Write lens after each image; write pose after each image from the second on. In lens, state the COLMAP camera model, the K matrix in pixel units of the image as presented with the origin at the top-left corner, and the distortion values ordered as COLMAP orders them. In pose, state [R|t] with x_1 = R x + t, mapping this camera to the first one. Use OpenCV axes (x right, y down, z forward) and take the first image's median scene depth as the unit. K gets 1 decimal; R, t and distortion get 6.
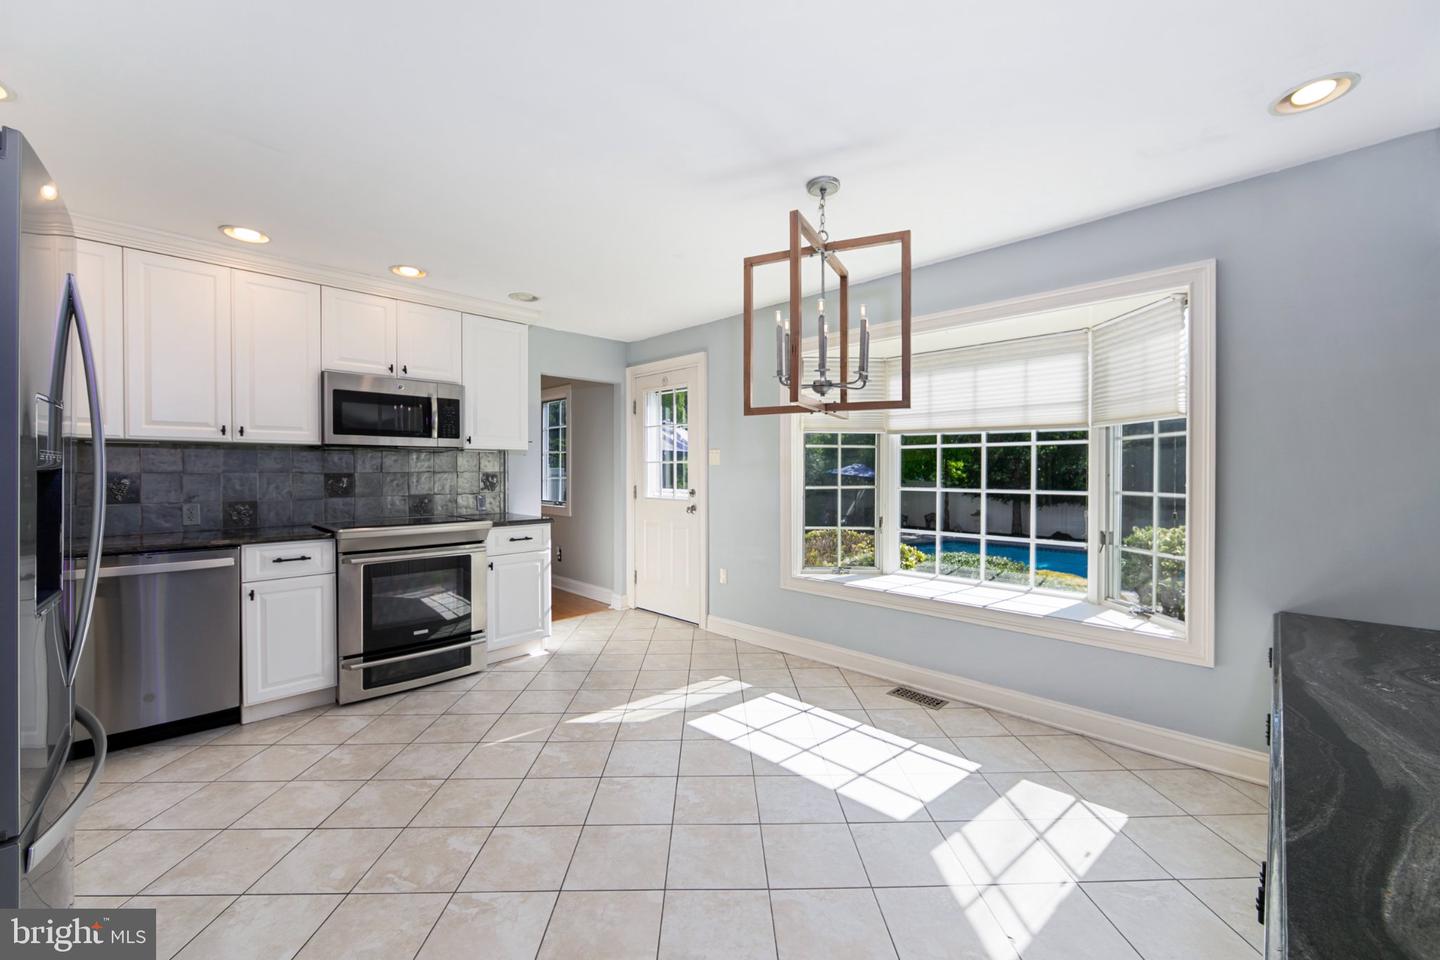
lens RADIAL K [[577.2, 0, 716.6], [0, 577.2, 471.9], [0, 0, 1]] dist [0.001101, -0.000405]
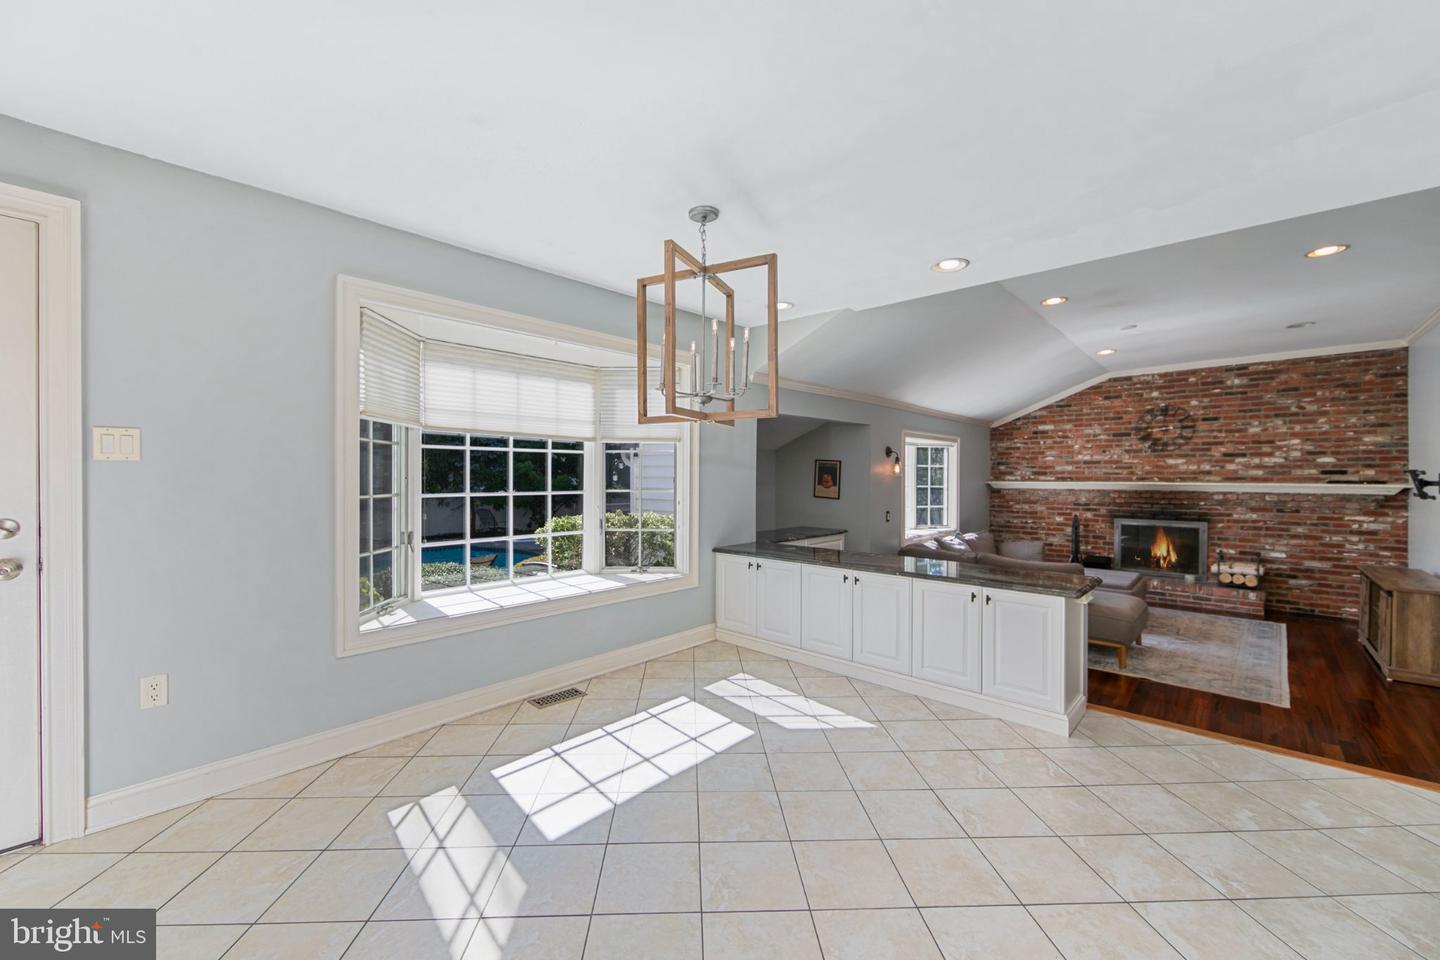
lens RADIAL K [[577.2, 0, 734.1], [0, 577.2, 474.3], [0, 0, 1]] dist [0.001101, -0.000405]
pose [[-0.053010, 0.000643, 0.998594, -0.656978], [0.001372, 0.999999, -0.000571, -0.001140], [-0.998593, 0.001339, -0.053010, 0.714627]]
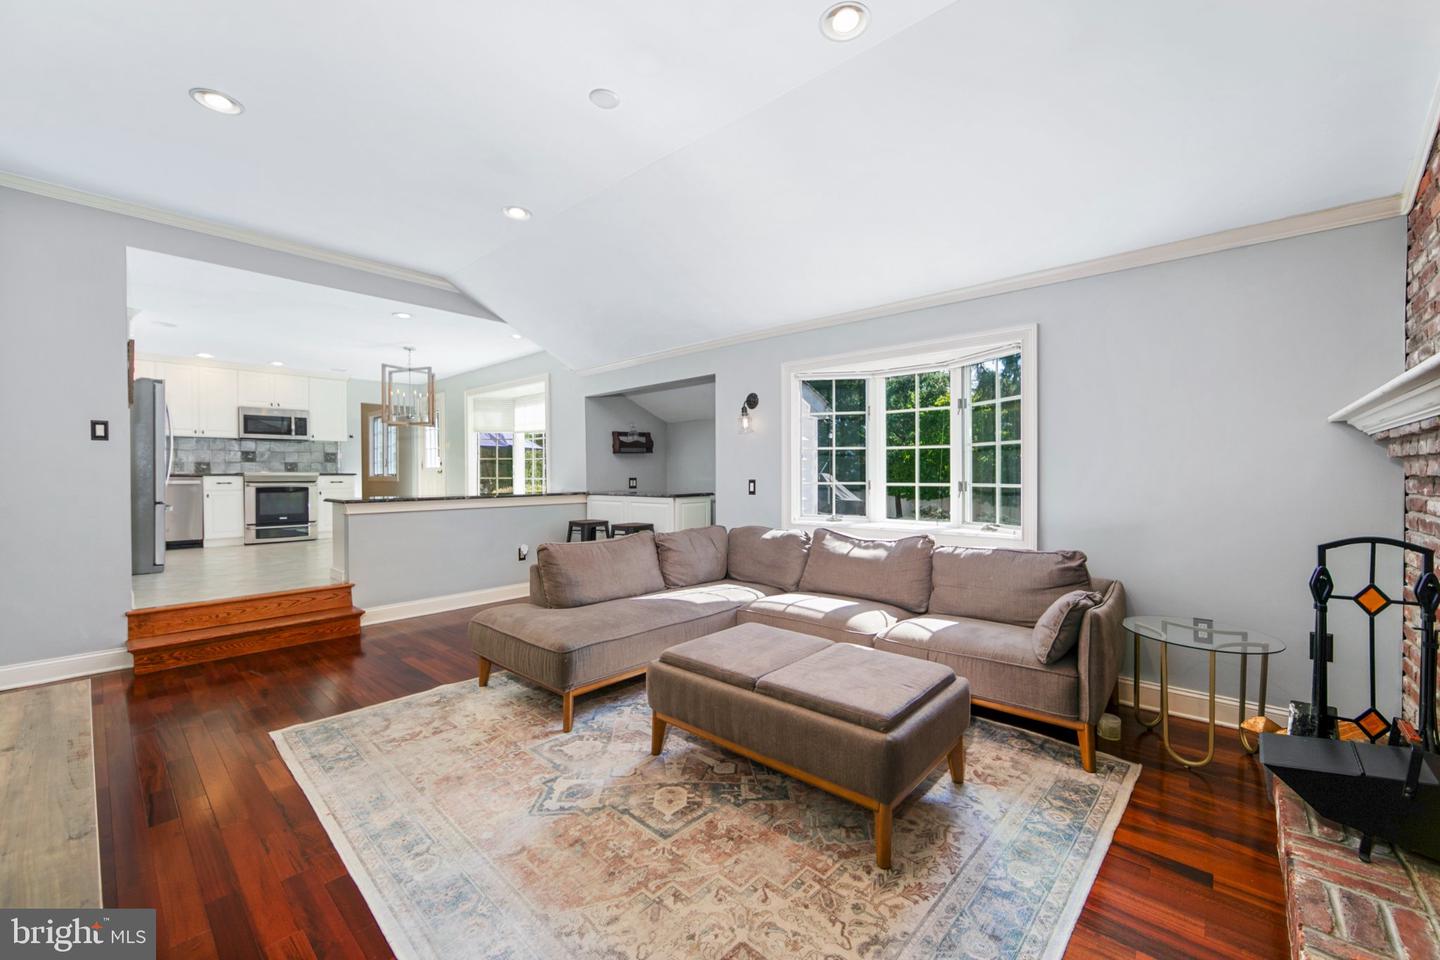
lens RADIAL K [[577.2, 0, 728.8], [0, 577.2, 475.8], [0, 0, 1]] dist [0.001101, -0.000405]
pose [[0.998576, -0.004993, 0.053118, 1.178299], [0.004797, 0.999981, 0.003813, 0.106794], [-0.053136, -0.003552, 0.998581, -1.446843]]
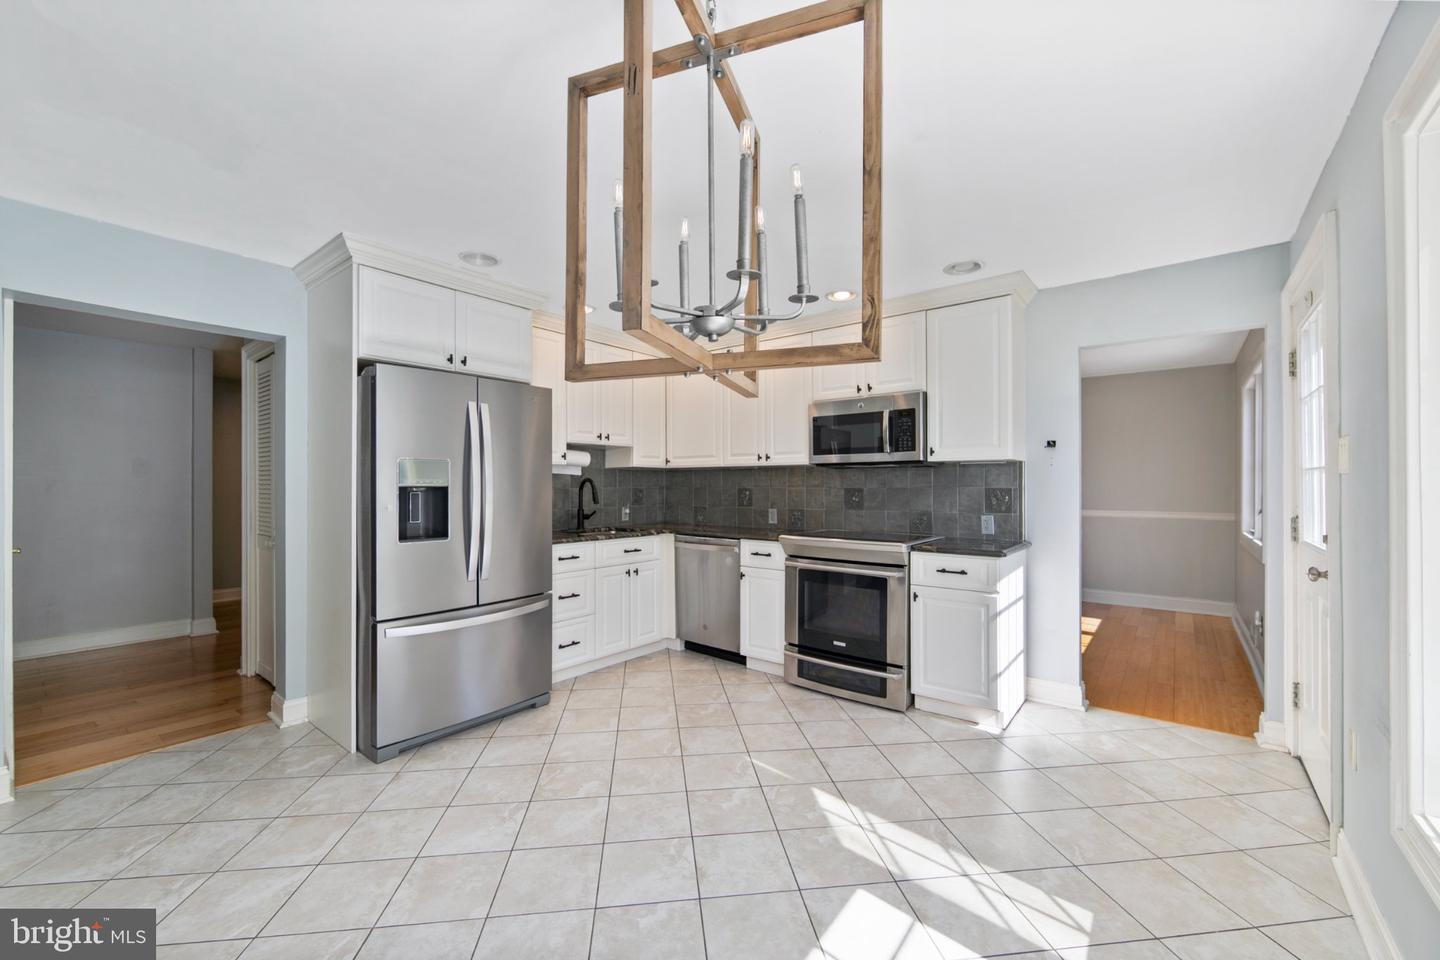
lens RADIAL K [[577.2, 0, 716.4], [0, 577.2, 482.9], [0, 0, 1]] dist [0.001101, -0.000405]
pose [[0.099476, -0.001824, -0.995038, 0.490689], [0.001222, 0.999998, -0.001710, -0.007419], [0.995039, -0.001046, 0.099478, 0.682633]]
